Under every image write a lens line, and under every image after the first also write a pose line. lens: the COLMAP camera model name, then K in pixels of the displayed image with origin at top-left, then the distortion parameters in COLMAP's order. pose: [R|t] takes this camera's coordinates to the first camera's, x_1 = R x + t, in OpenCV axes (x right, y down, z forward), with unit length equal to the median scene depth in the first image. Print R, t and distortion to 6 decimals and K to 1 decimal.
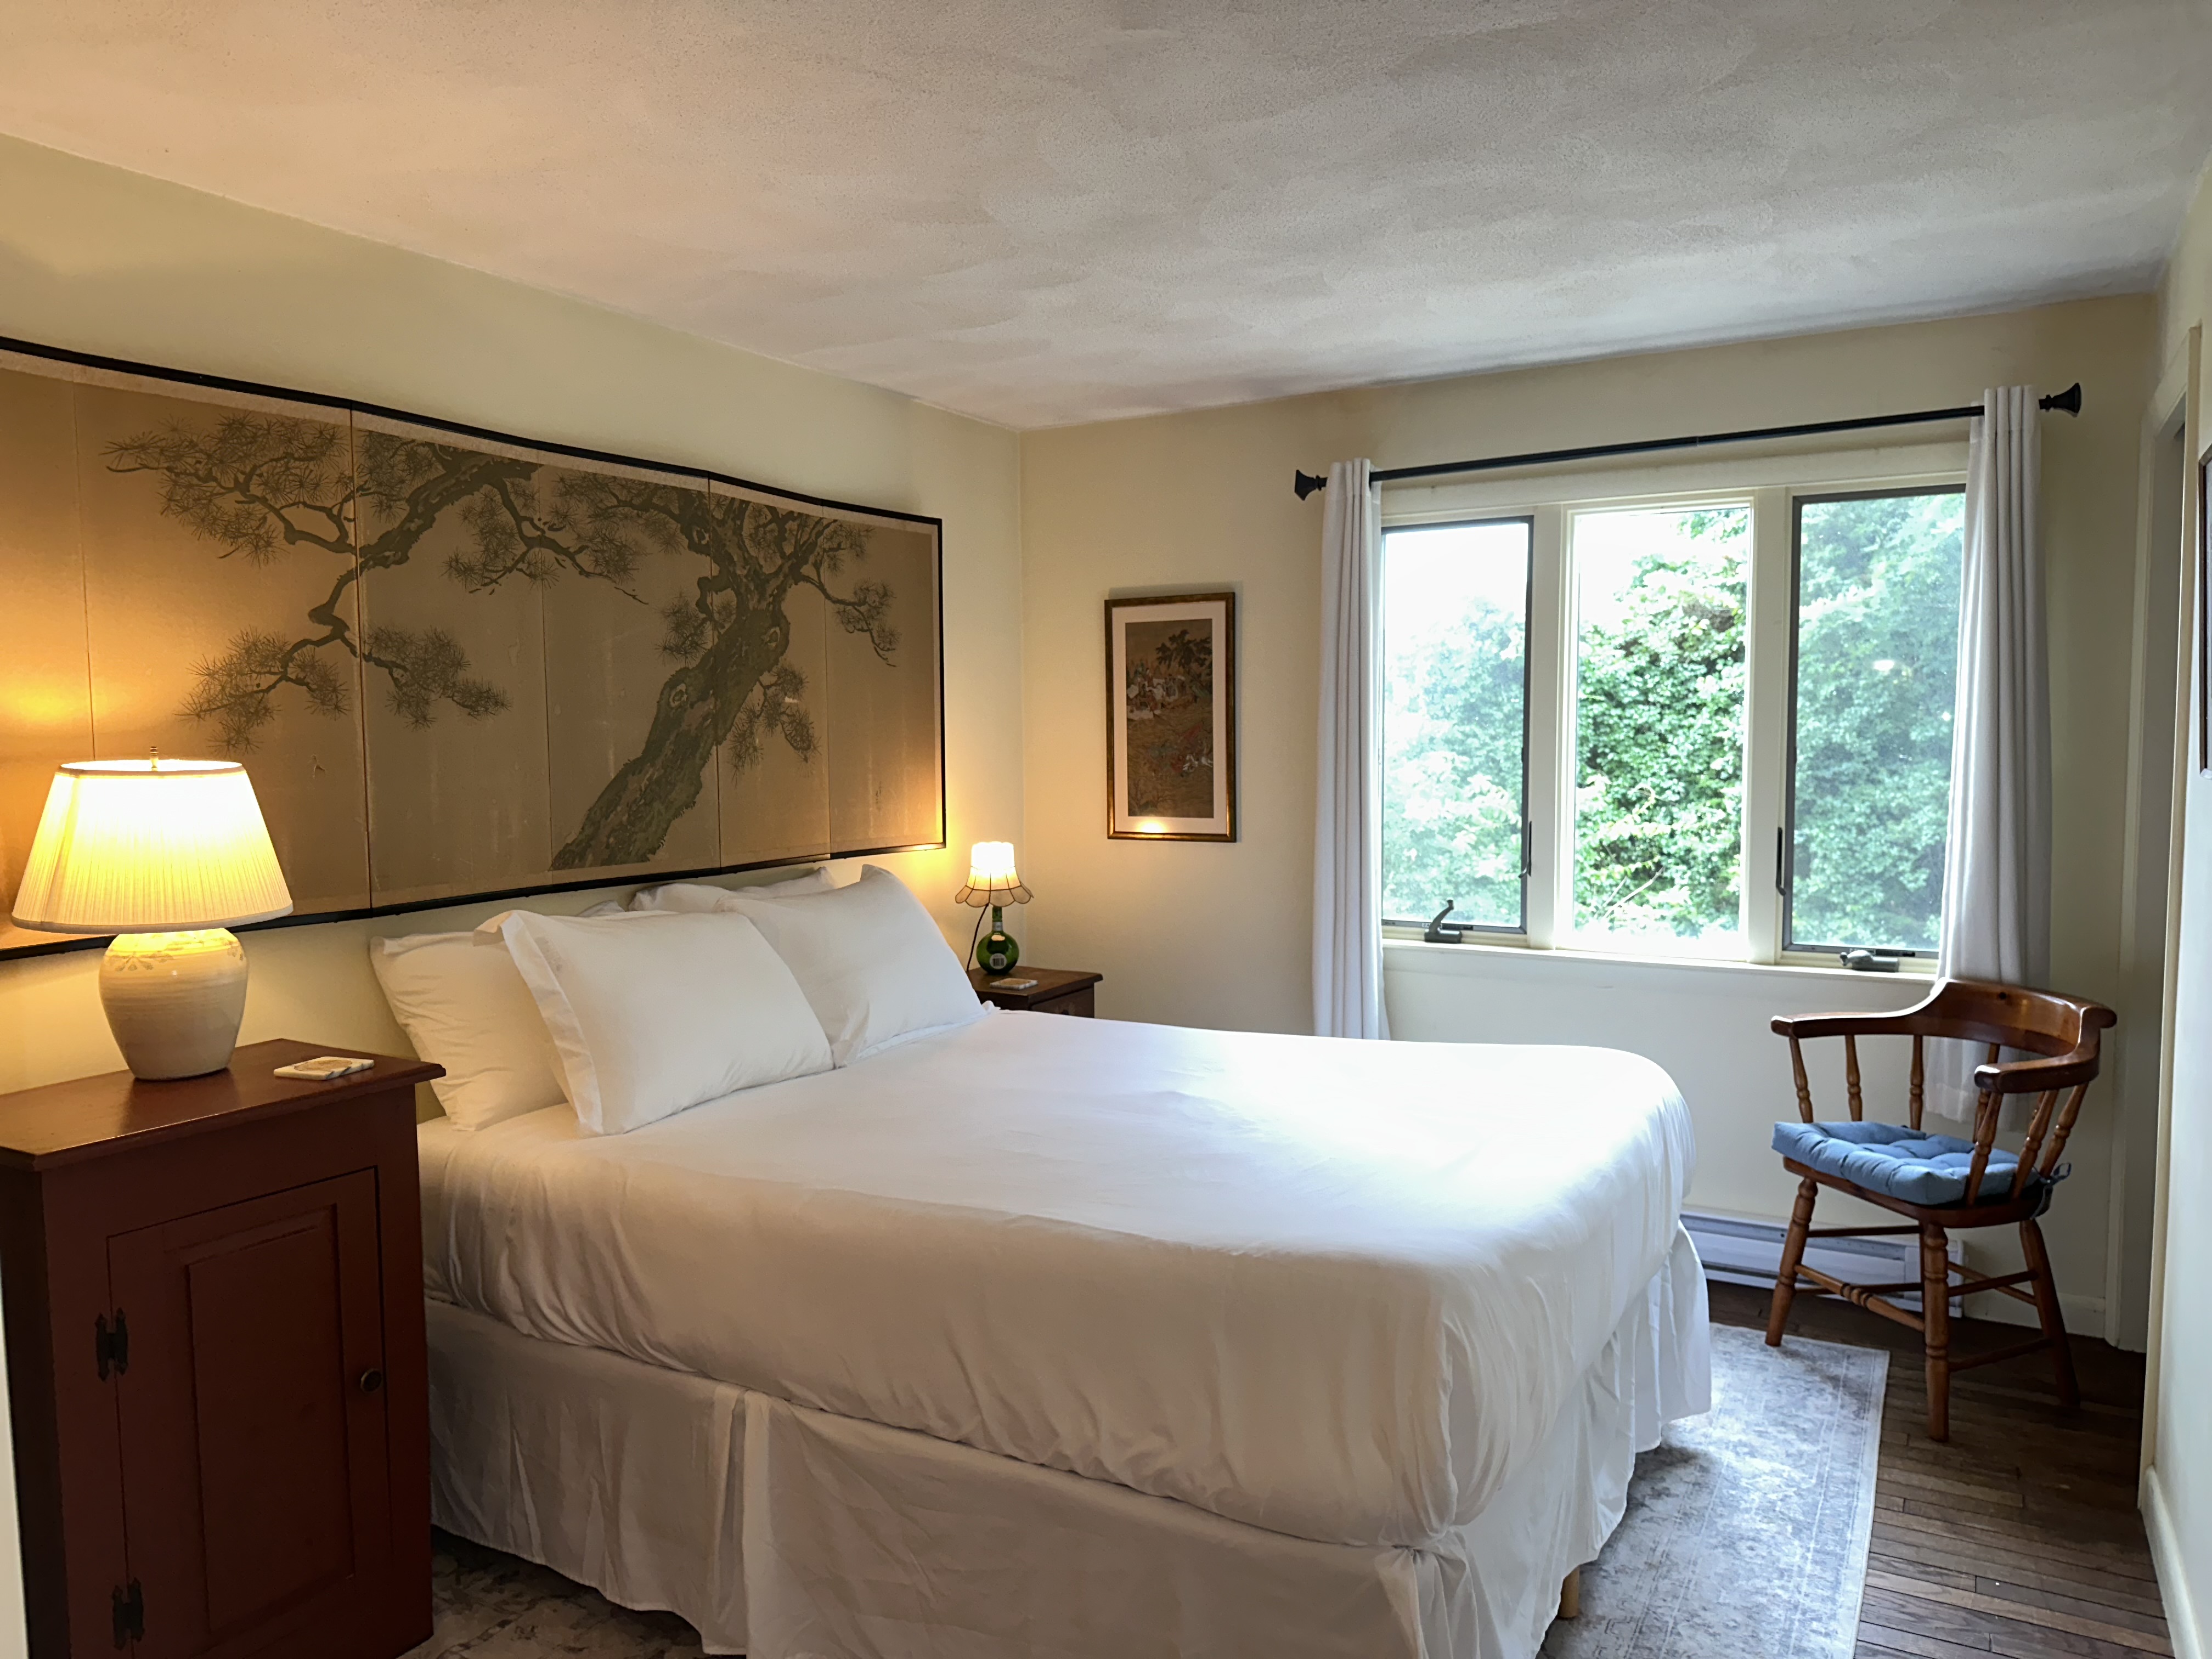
lens RADIAL K [[1543.4, 0, 1090.6], [0, 1543.4, 835.9], [0, 0, 1]] dist [0.084400, -0.112494]
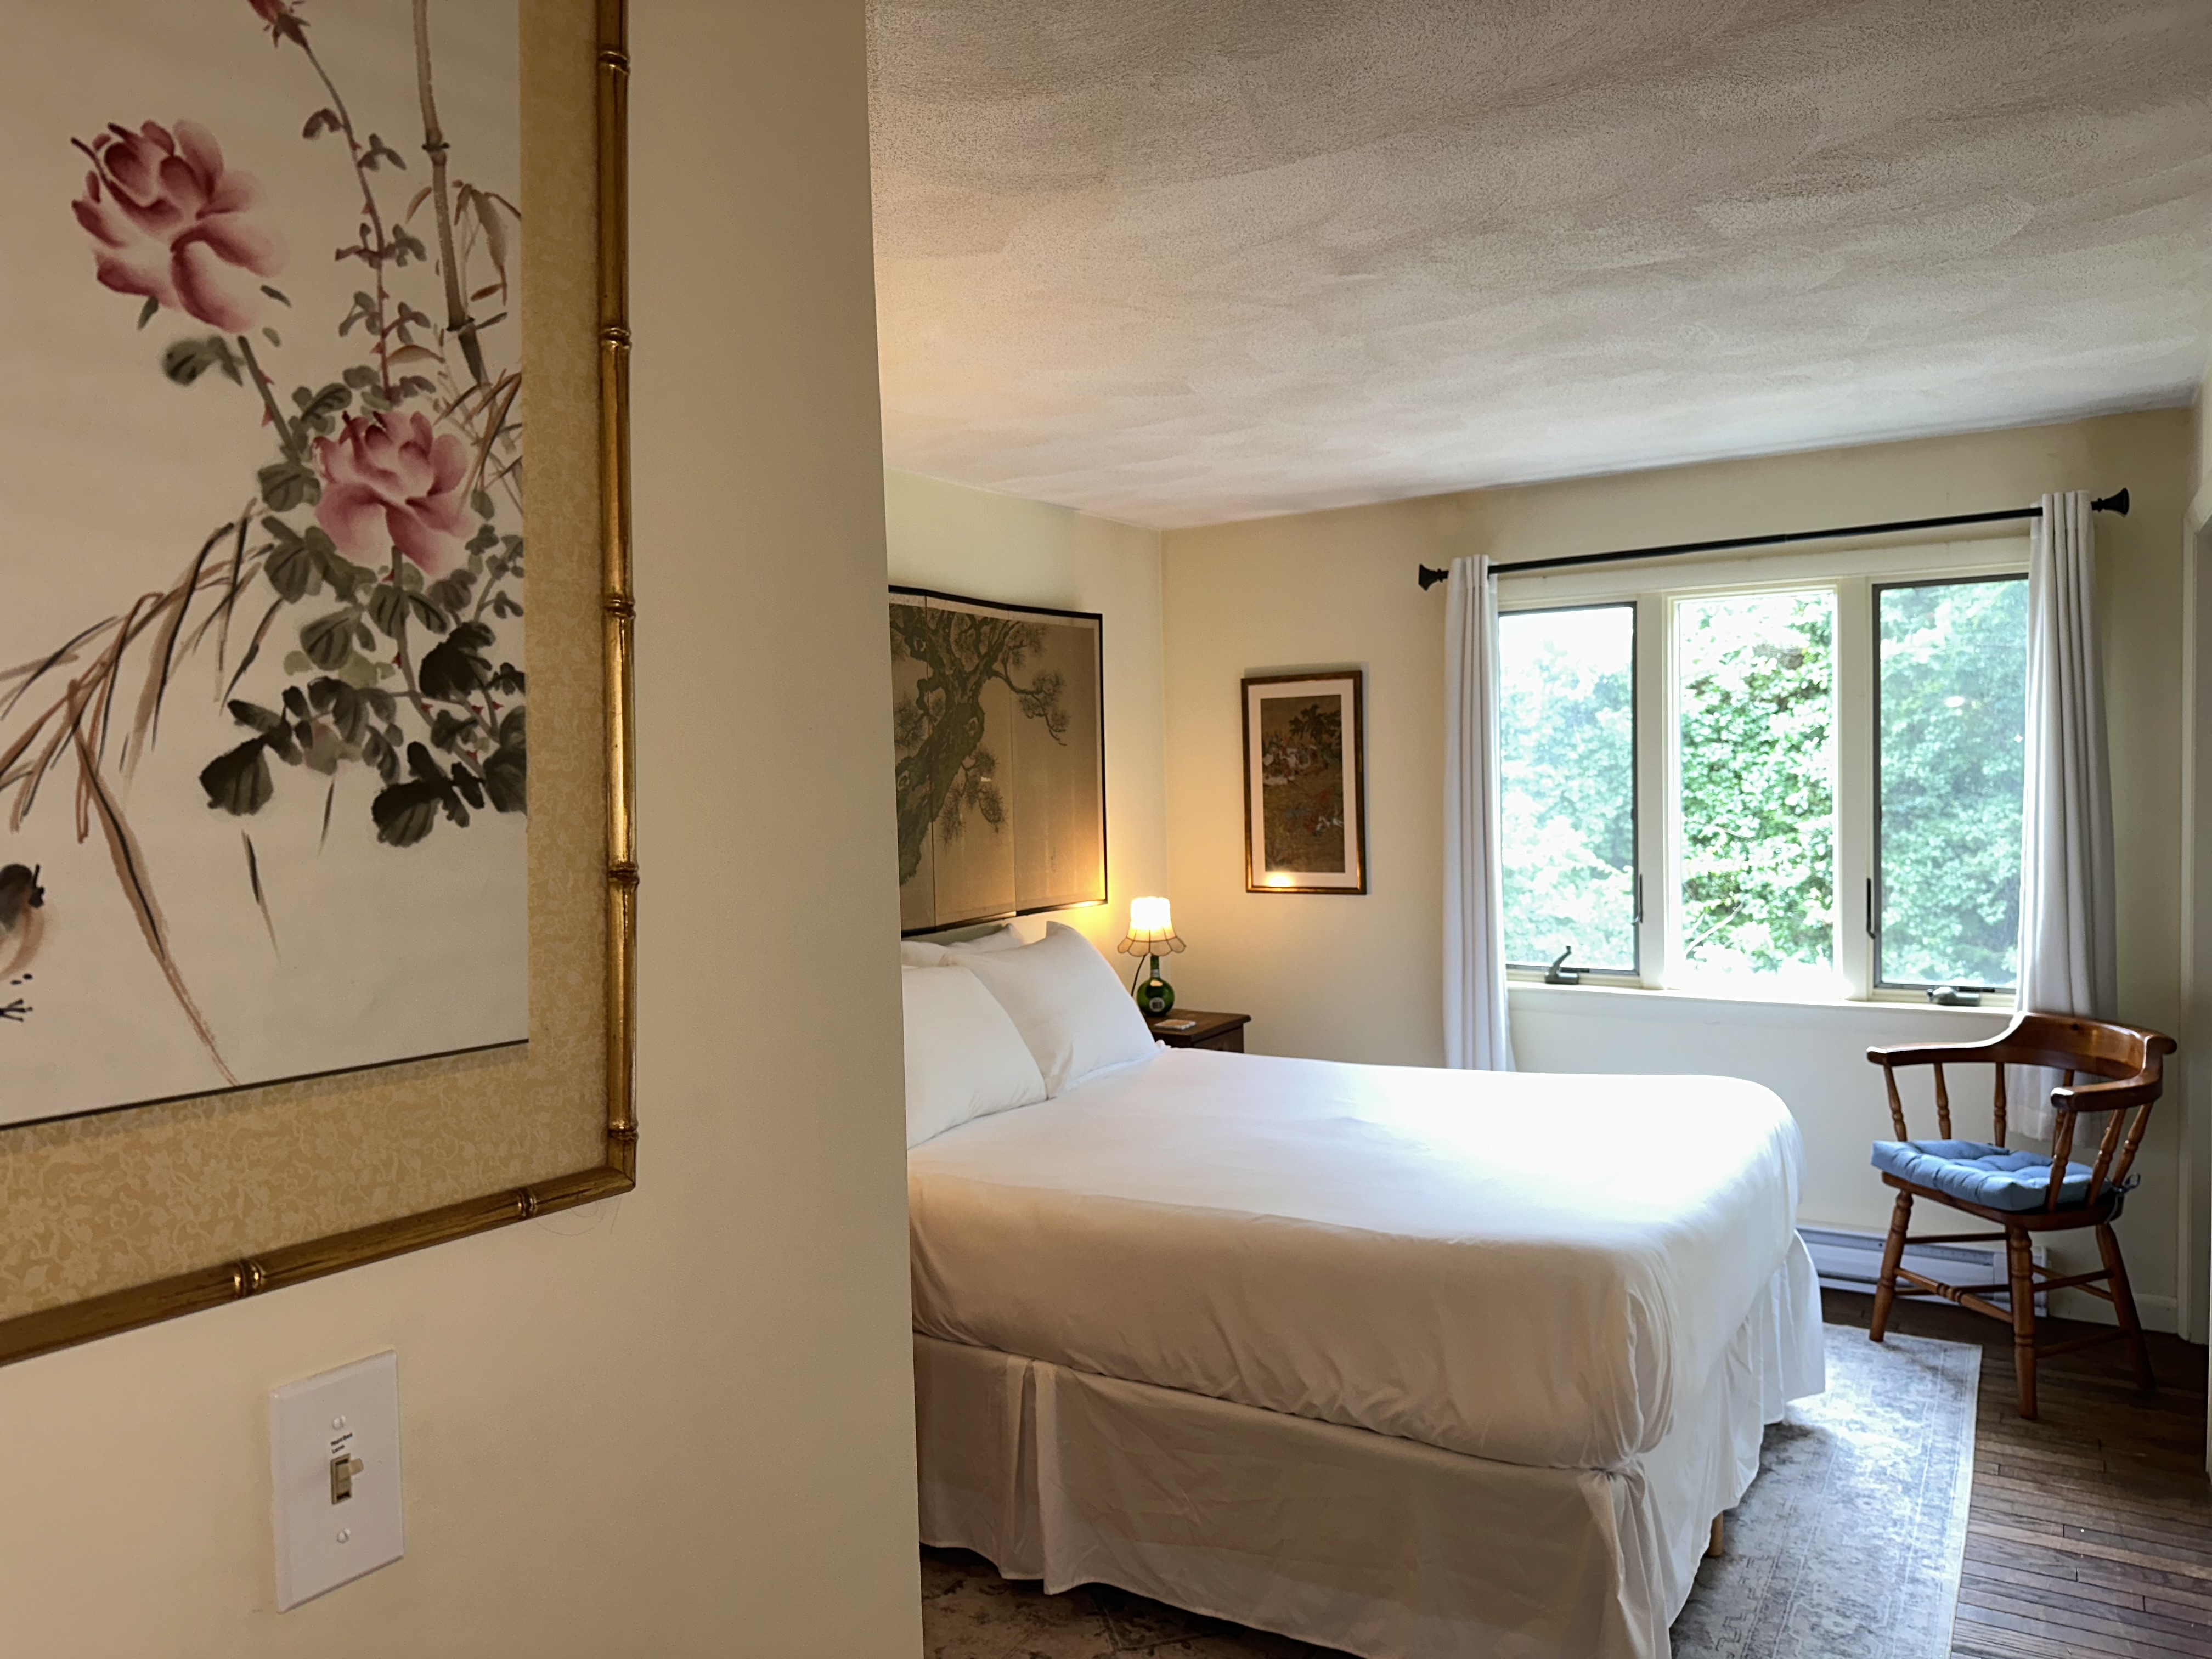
lens RADIAL K [[1586.7, 0, 1067.2], [0, 1586.7, 830.8], [0, 0, 1]] dist [0.077230, -0.096665]
pose [[0.999246, -0.016138, -0.035308, -0.098538], [0.015288, 0.999590, -0.024209, -0.021646], [0.035685, 0.023651, 0.999083, -0.185134]]
